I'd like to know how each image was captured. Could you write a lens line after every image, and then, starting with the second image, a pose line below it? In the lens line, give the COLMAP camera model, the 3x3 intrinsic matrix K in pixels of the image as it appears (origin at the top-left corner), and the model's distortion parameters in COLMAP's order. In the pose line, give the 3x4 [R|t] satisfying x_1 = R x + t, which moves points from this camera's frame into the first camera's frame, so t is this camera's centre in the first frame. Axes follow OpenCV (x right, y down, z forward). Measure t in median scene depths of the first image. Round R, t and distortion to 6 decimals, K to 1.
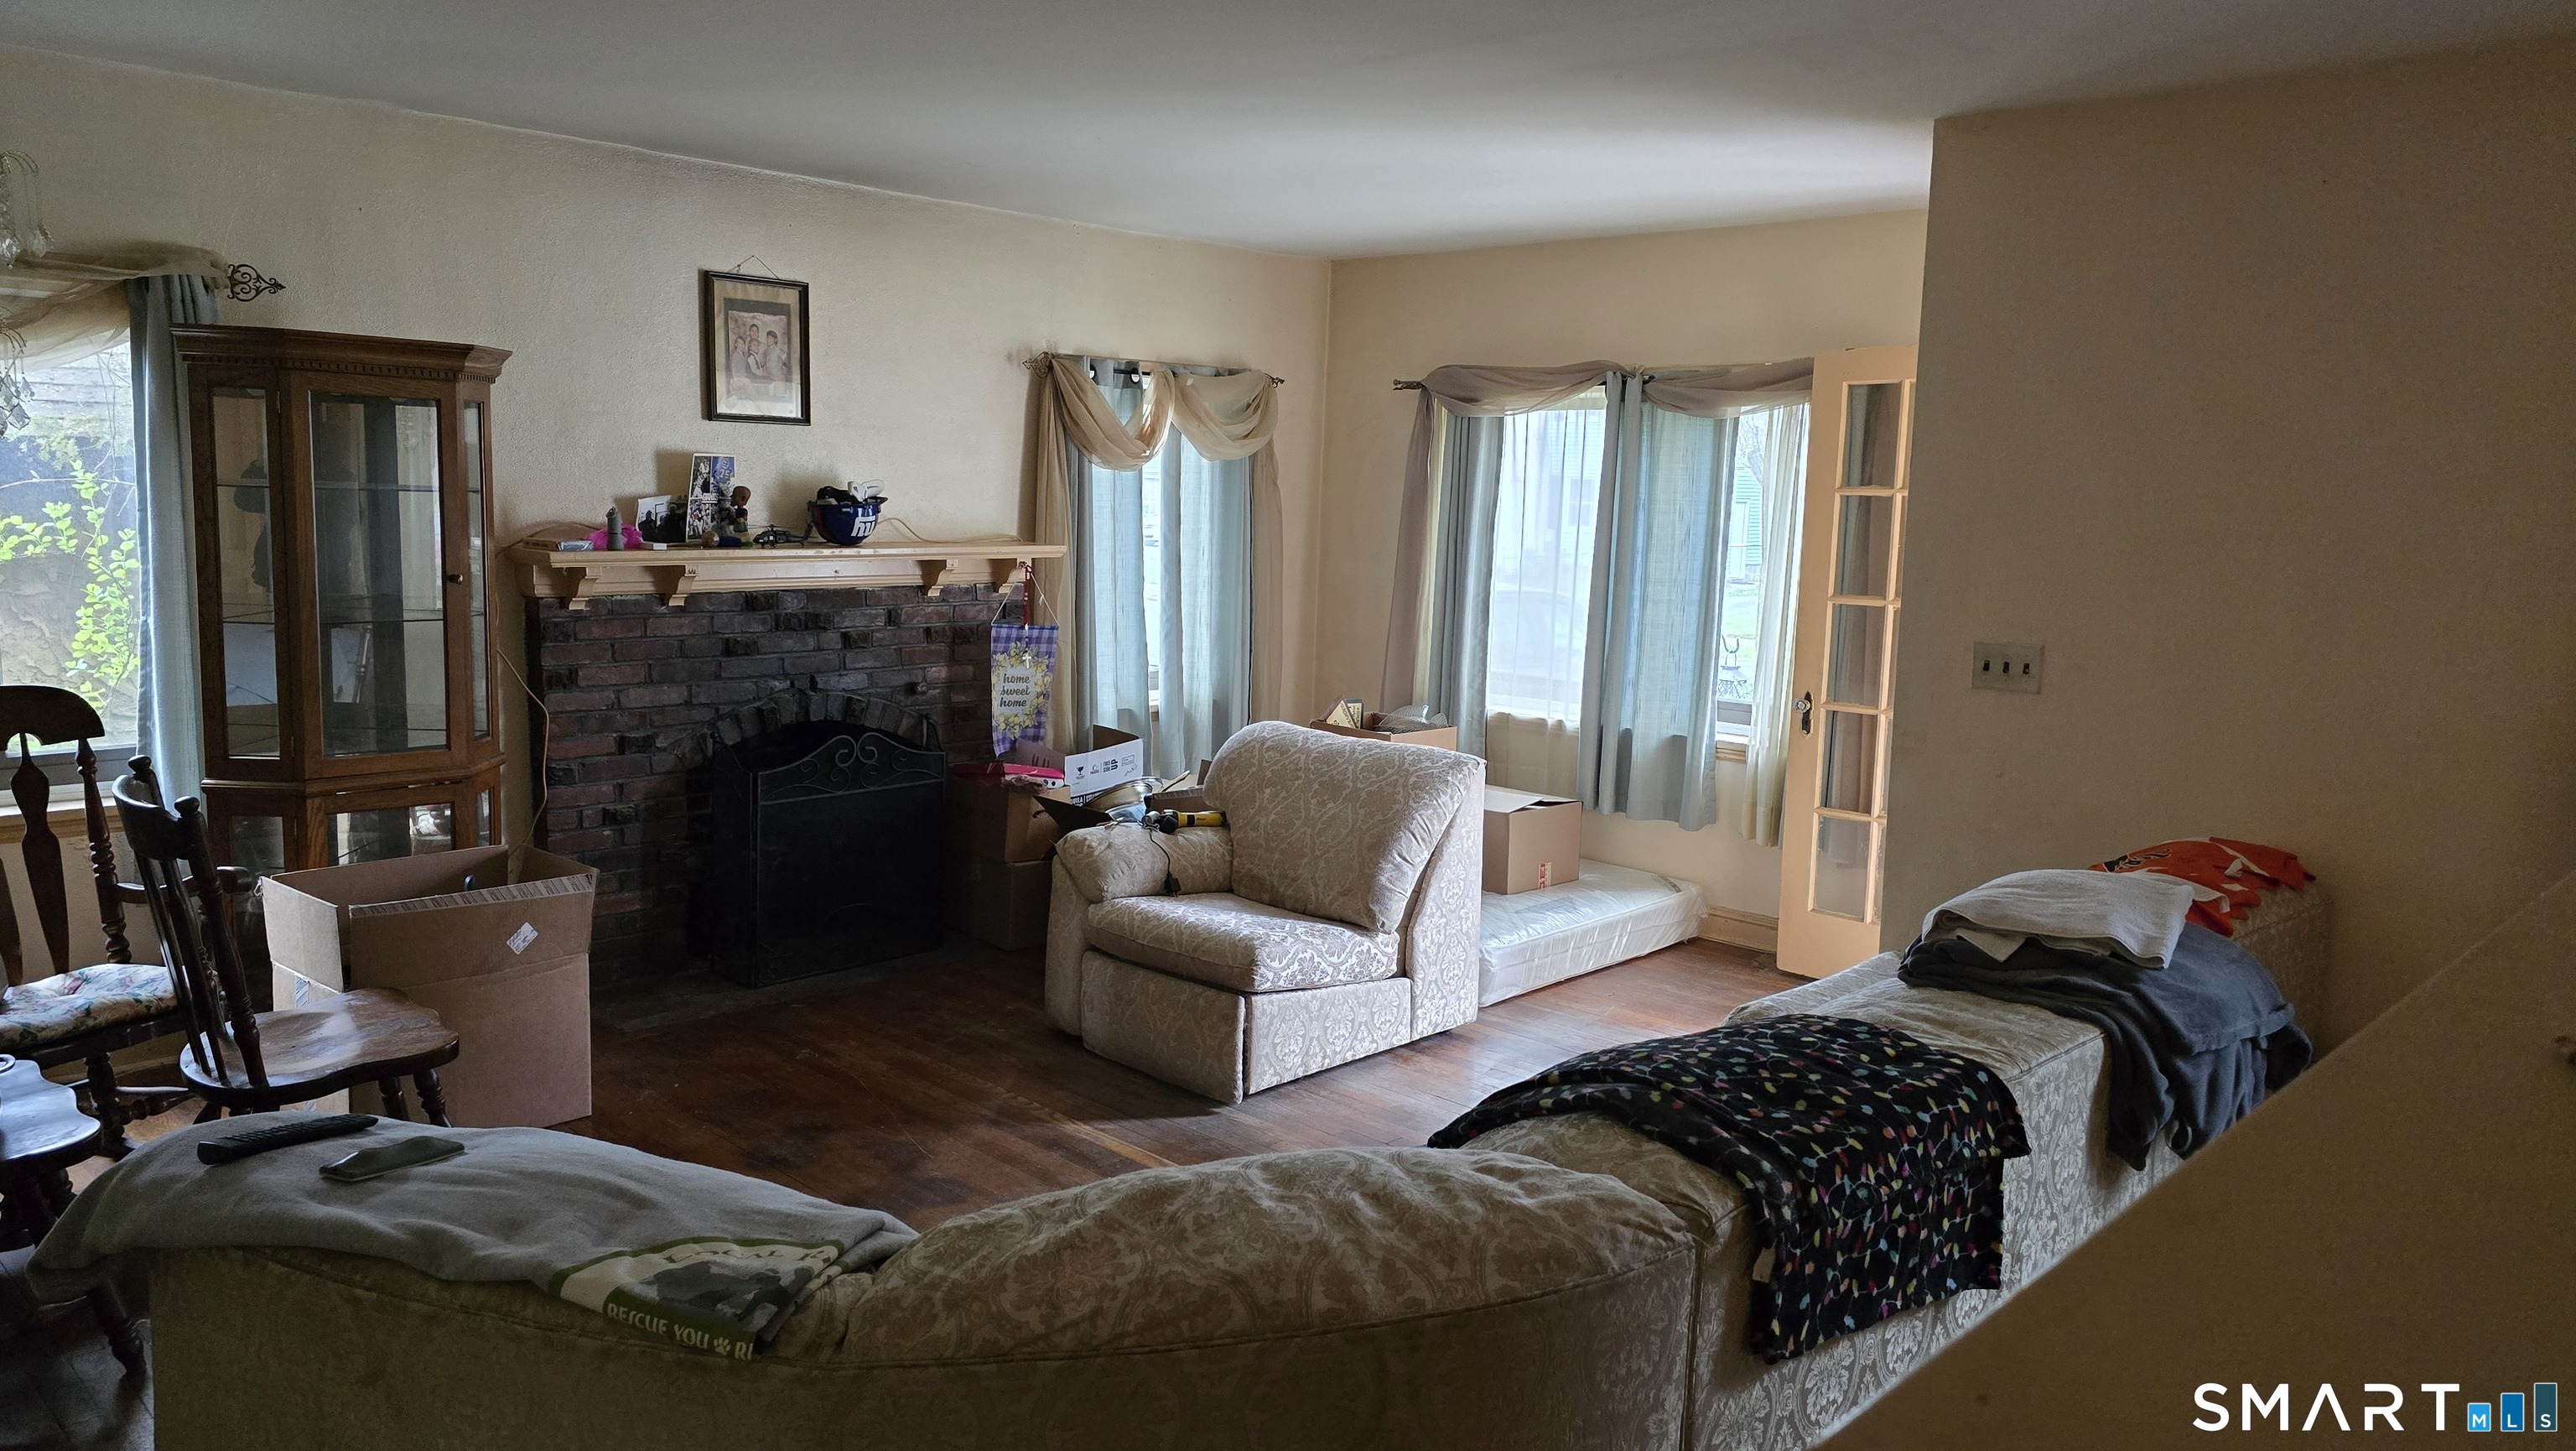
lens RADIAL K [[1731.6, 0, 1284.5], [0, 1731.6, 726.1], [0, 0, 1]] dist [0.037344, -0.009968]
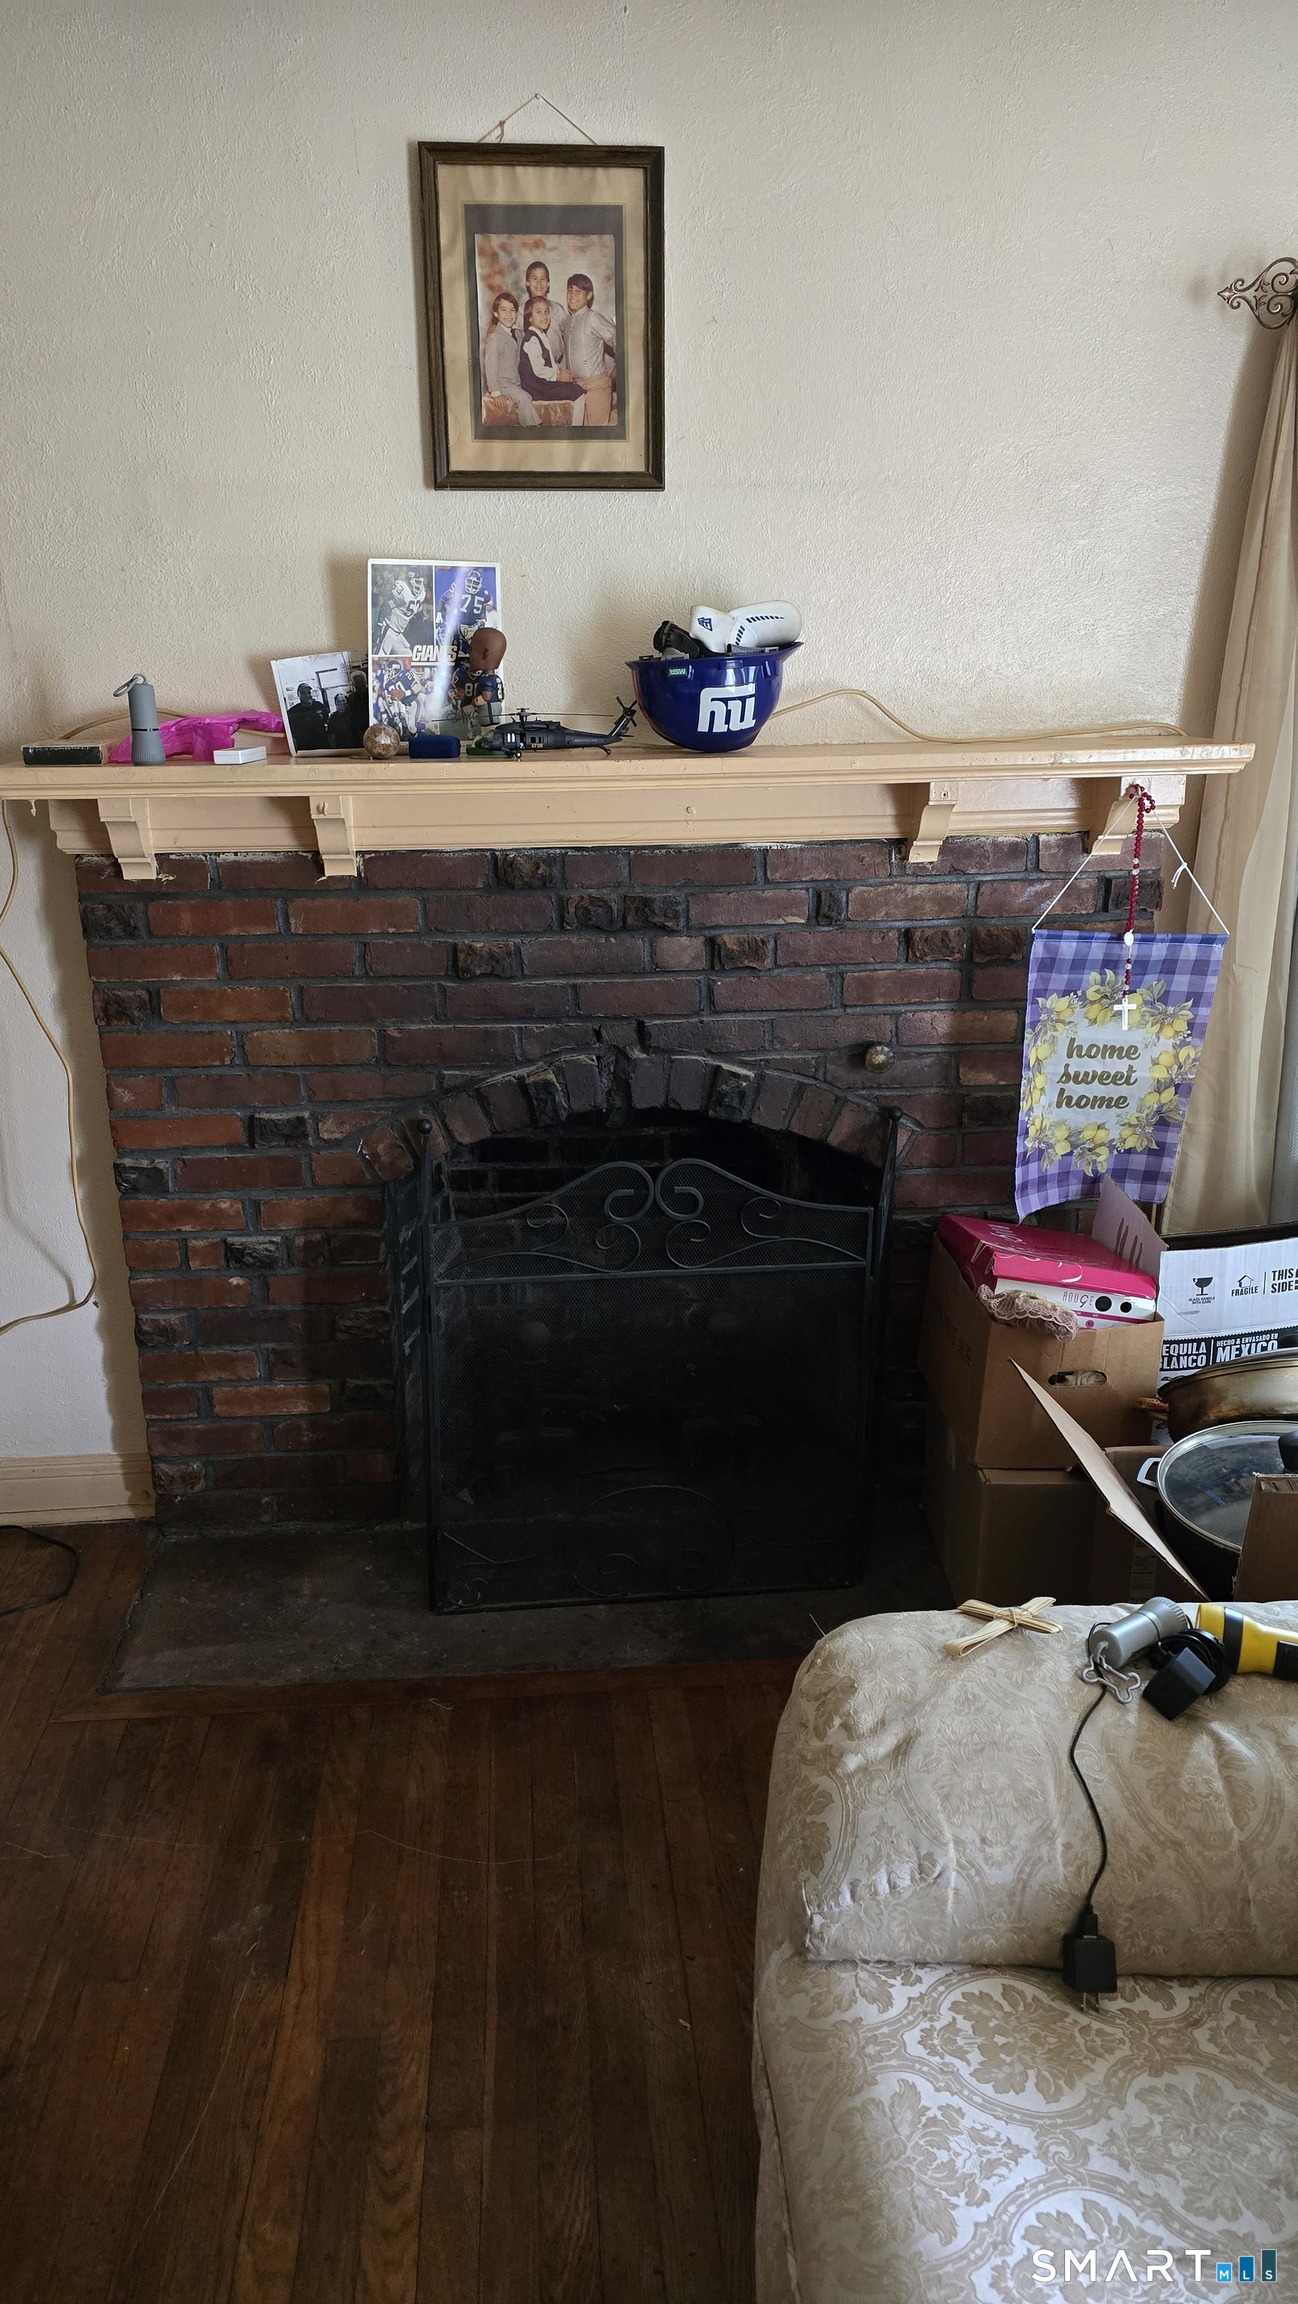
lens RADIAL K [[1548.5, 0, 646.5], [0, 1548.5, 1146.2], [0, 0, 1]] dist [0.037344, -0.009968]
pose [[0.748208, 0.159769, -0.643940, 0.023423], [-0.061787, 0.983134, 0.172136, -0.069996], [0.660581, -0.089007, 0.745460, 0.661934]]
